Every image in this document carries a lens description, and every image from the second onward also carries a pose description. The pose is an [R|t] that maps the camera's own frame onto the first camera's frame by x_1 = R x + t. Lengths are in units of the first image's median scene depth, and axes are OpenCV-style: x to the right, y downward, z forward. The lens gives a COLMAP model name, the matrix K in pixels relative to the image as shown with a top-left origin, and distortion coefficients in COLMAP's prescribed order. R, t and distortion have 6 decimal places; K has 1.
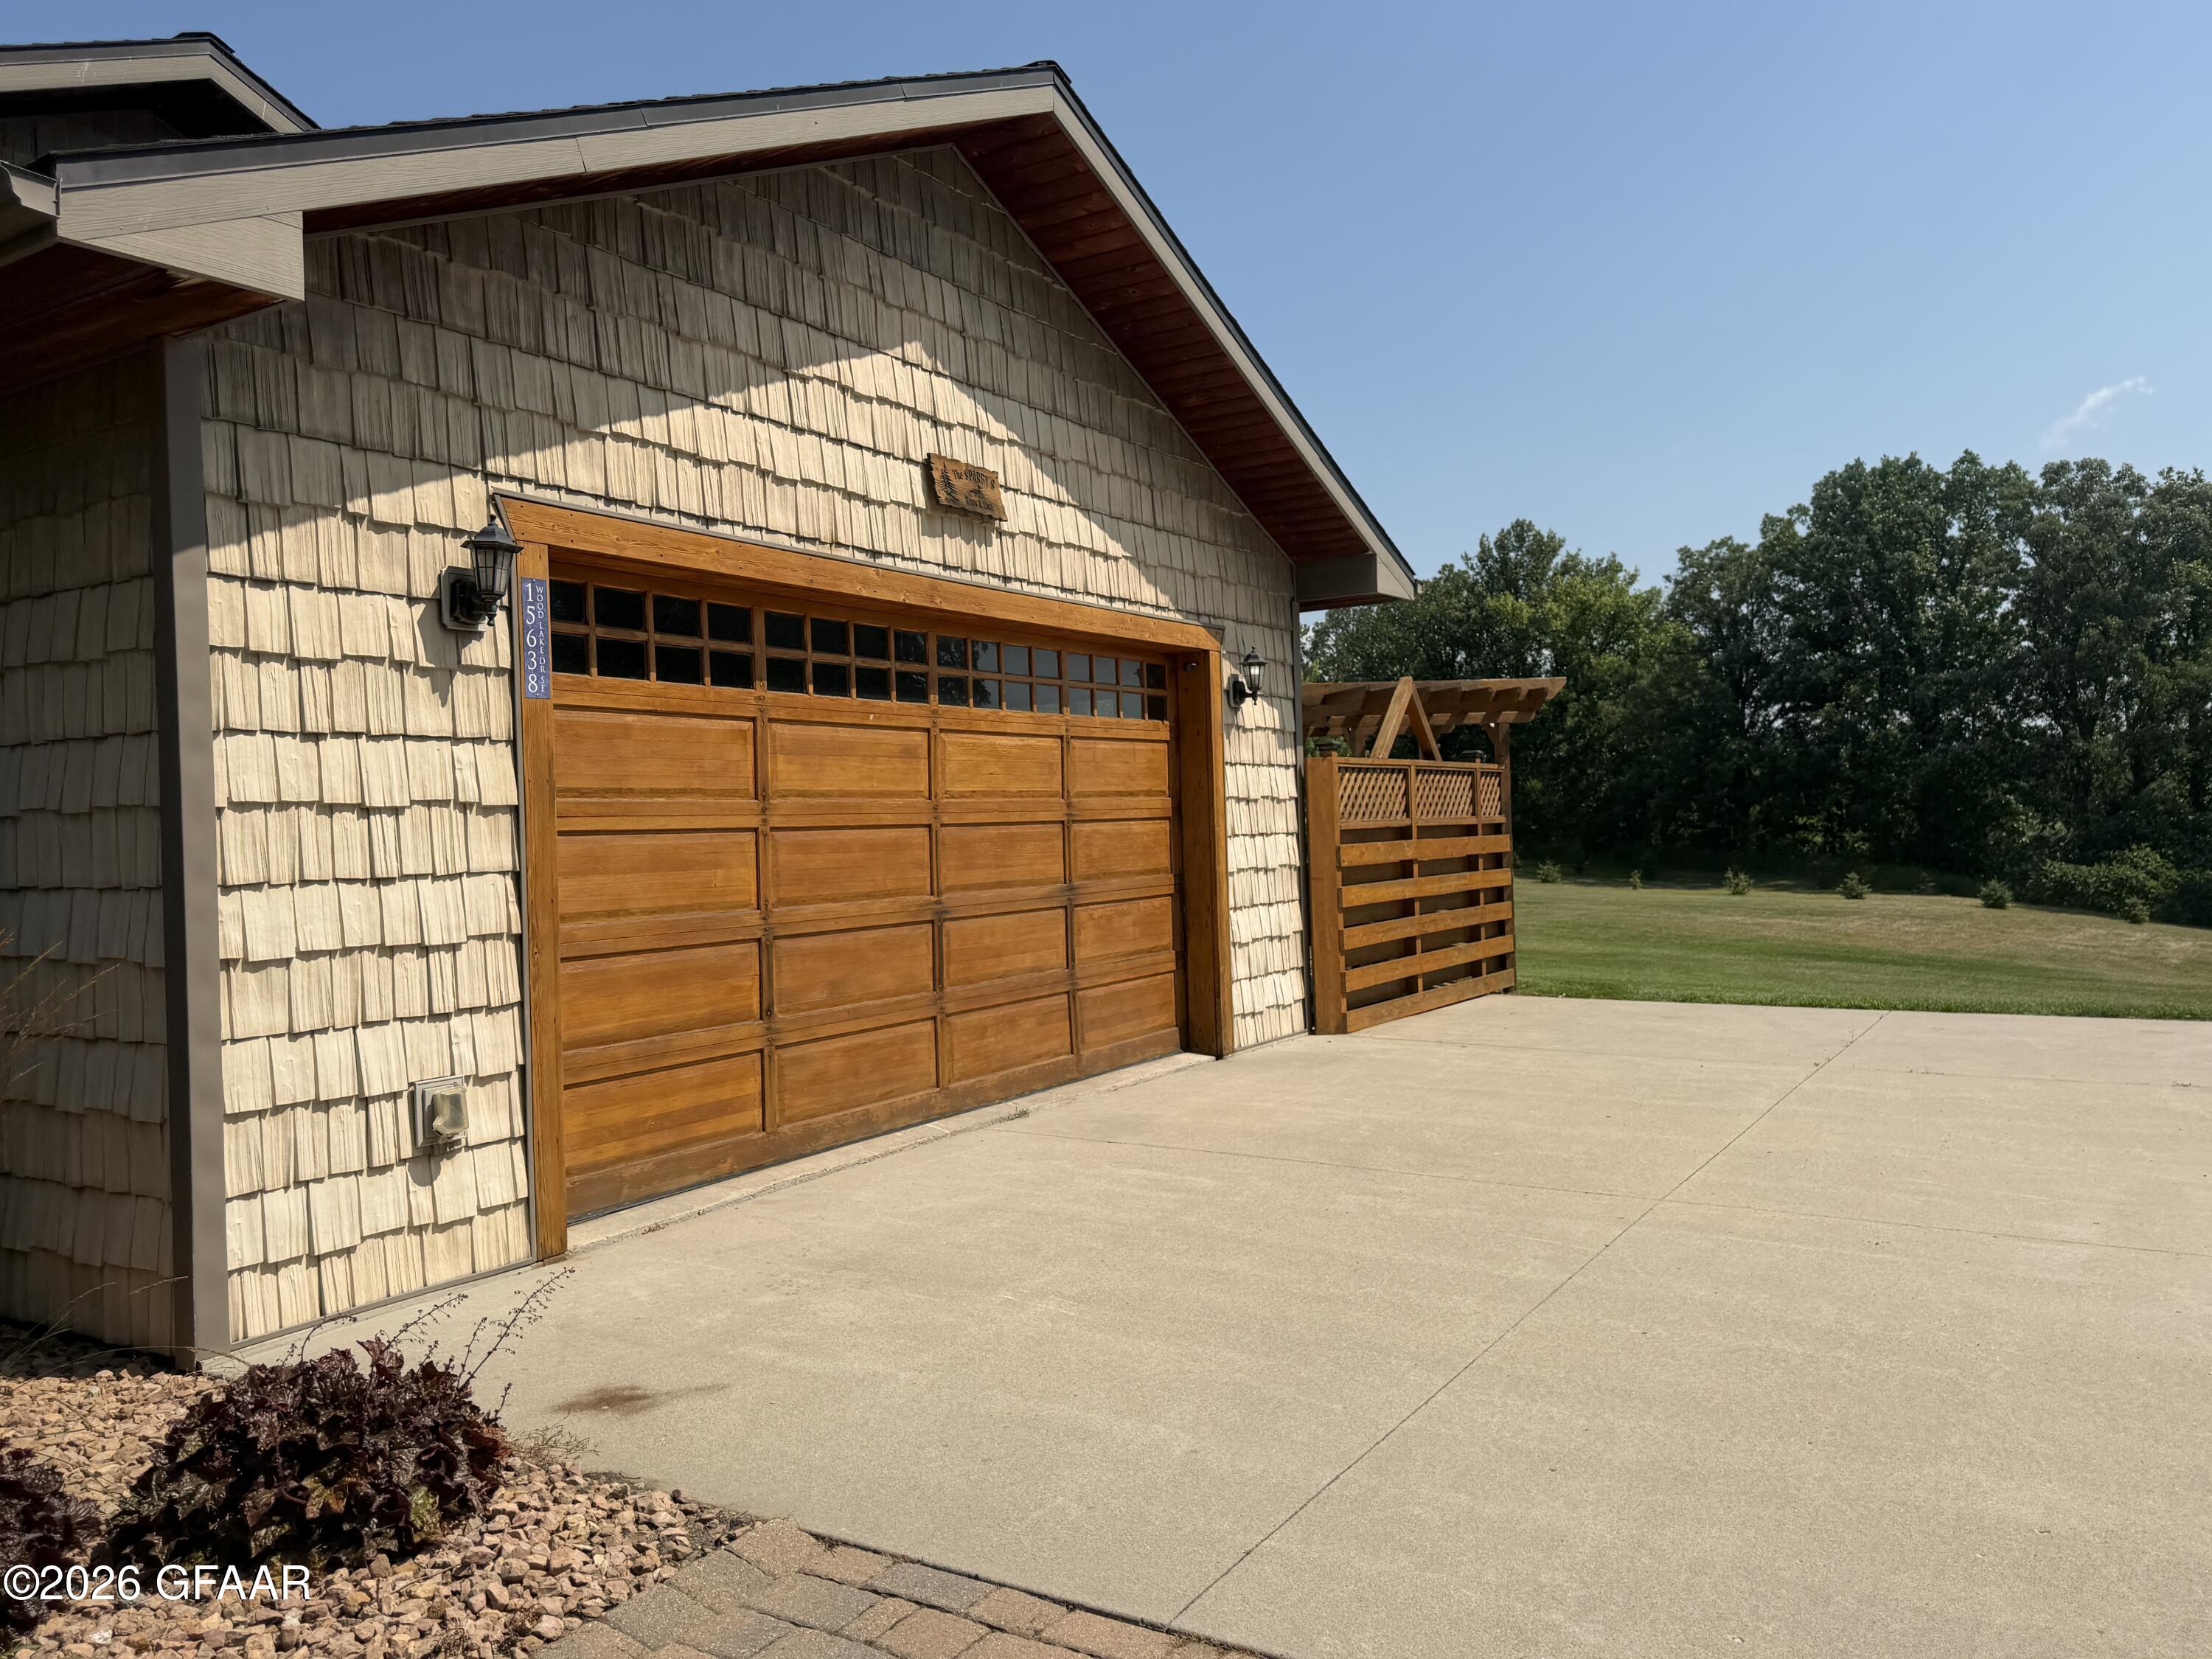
lens RADIAL K [[1677.8, 0, 1102.9], [0, 1677.8, 821.2], [0, 0, 1]] dist [0.036055, -0.038034]
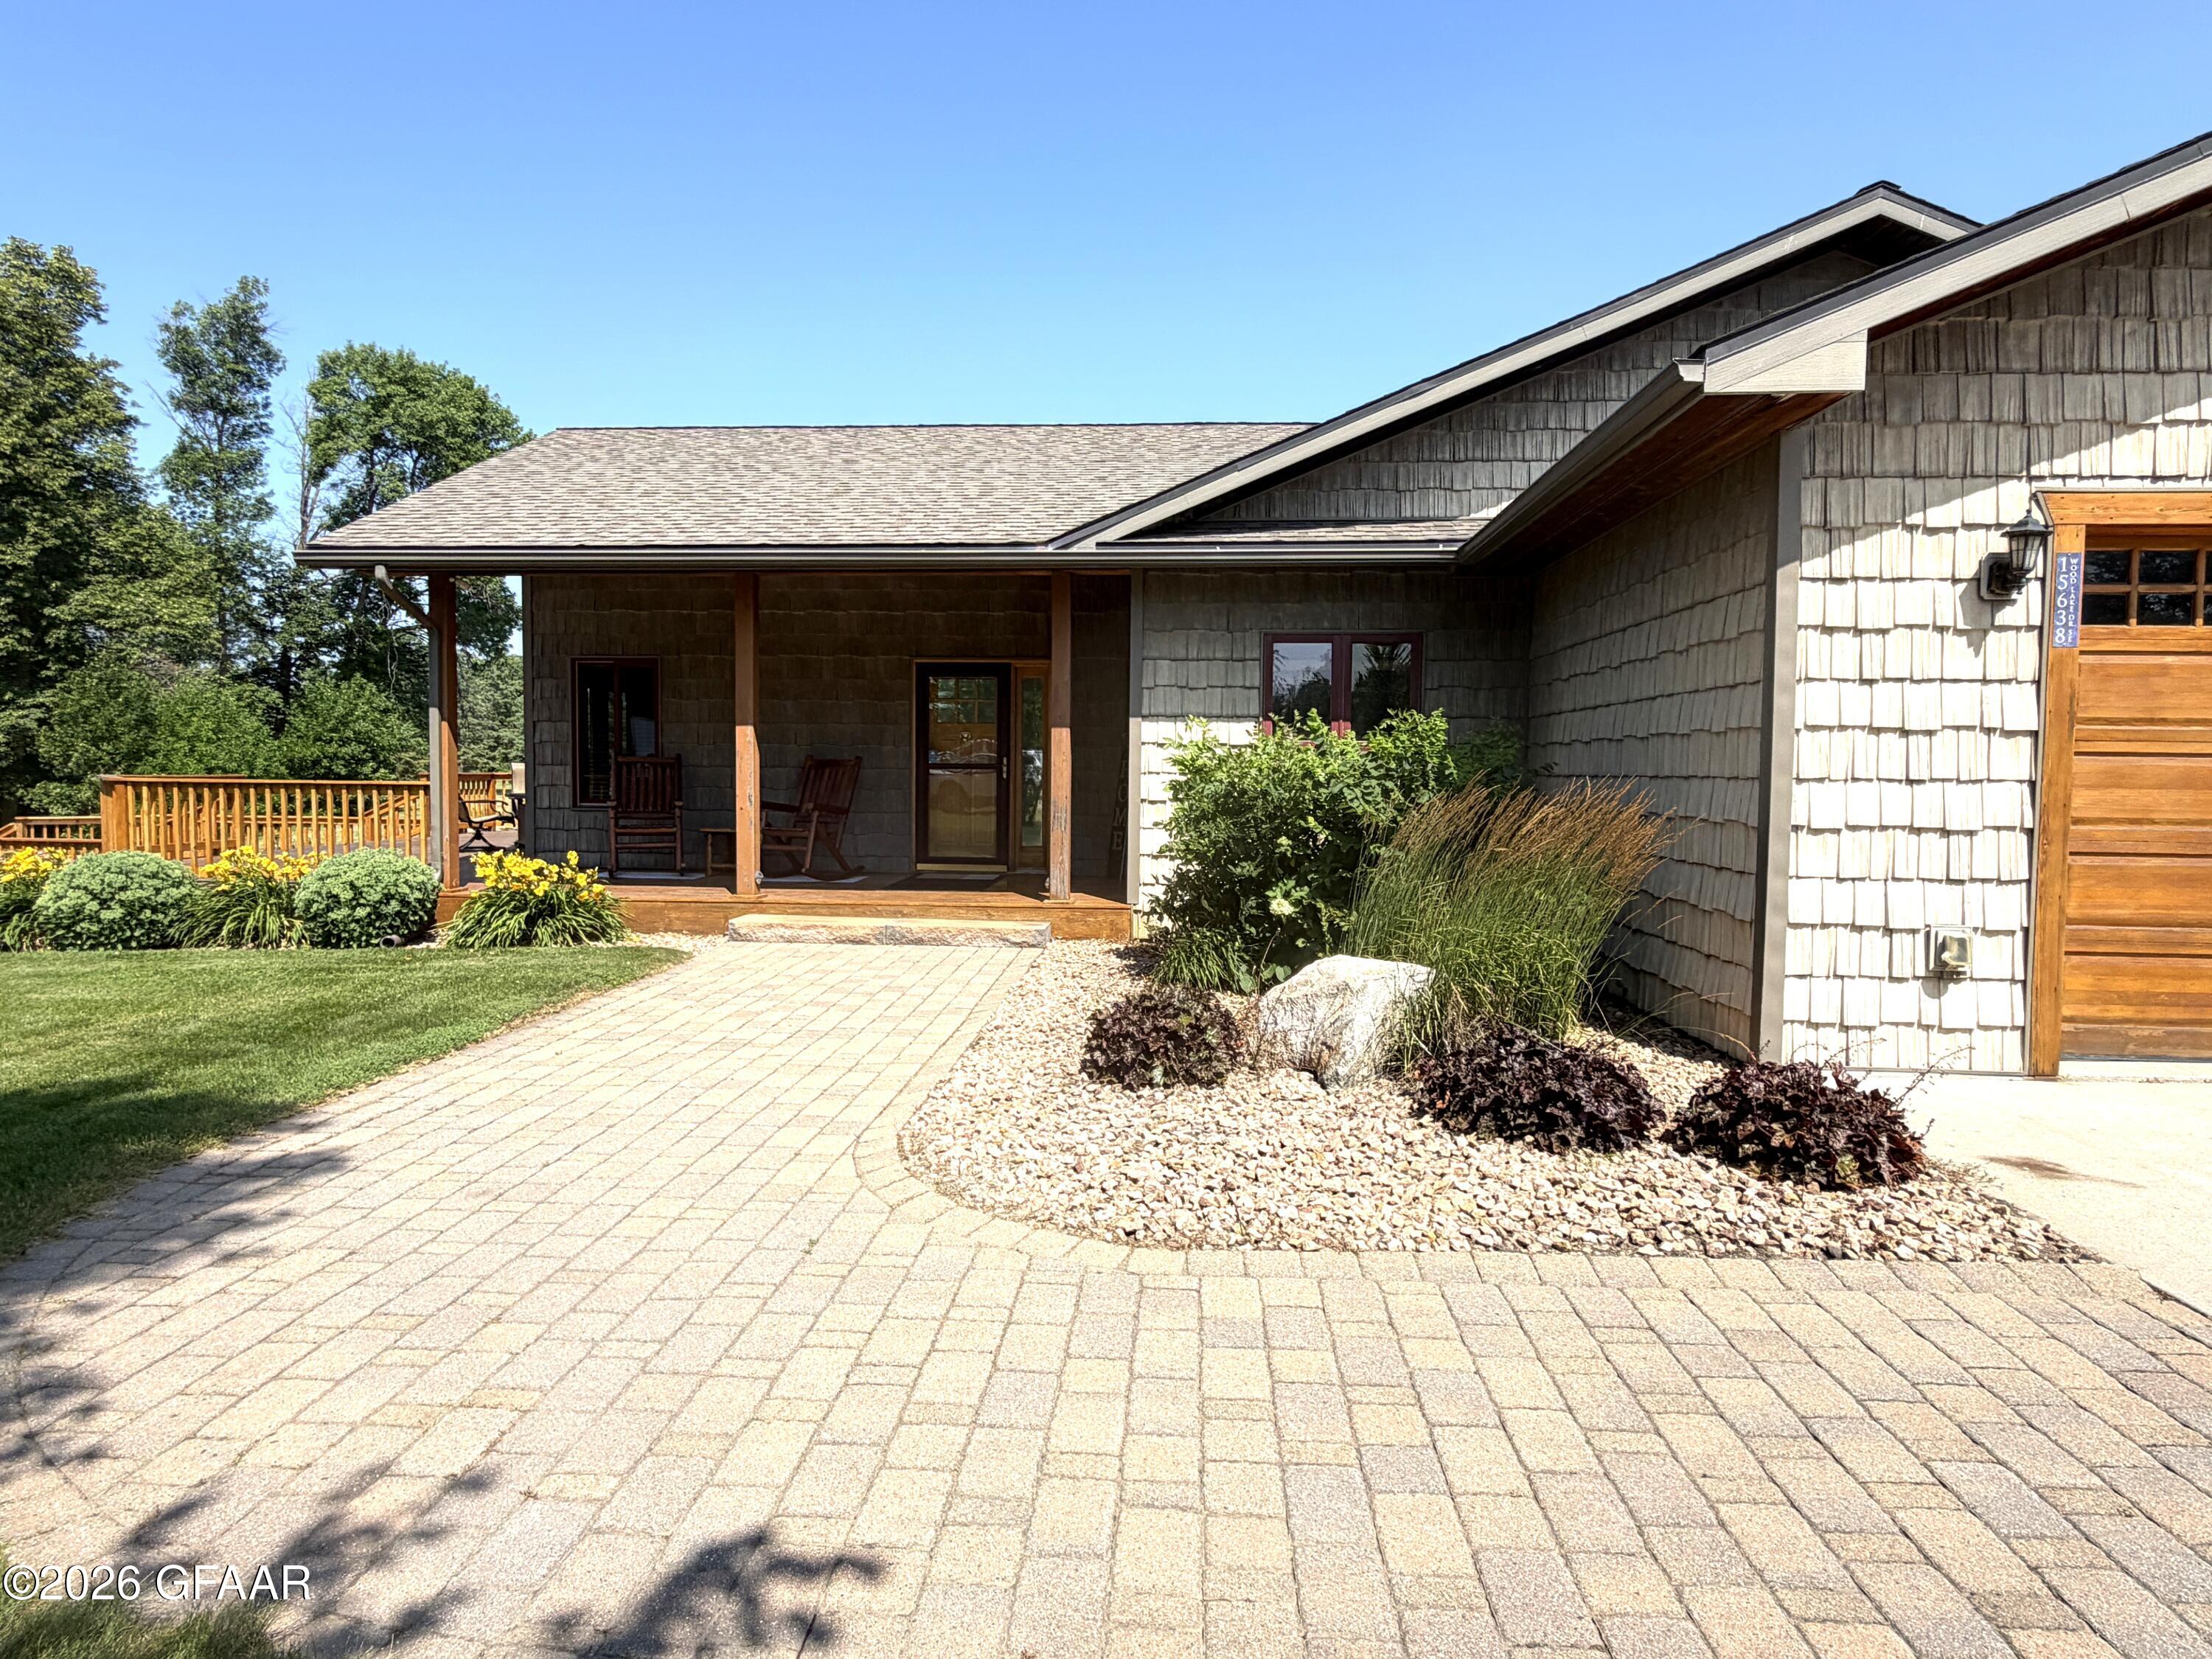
lens RADIAL K [[1234.6, 0, 1106.0], [0, 1234.6, 829.5], [0, 0, 1]] dist [0.000983, 0.001355]
pose [[0.475743, 0.077244, -0.876186, 0.169126], [-0.022059, 0.996871, 0.075905, 0.011406], [0.879308, -0.016783, 0.475958, -0.104680]]
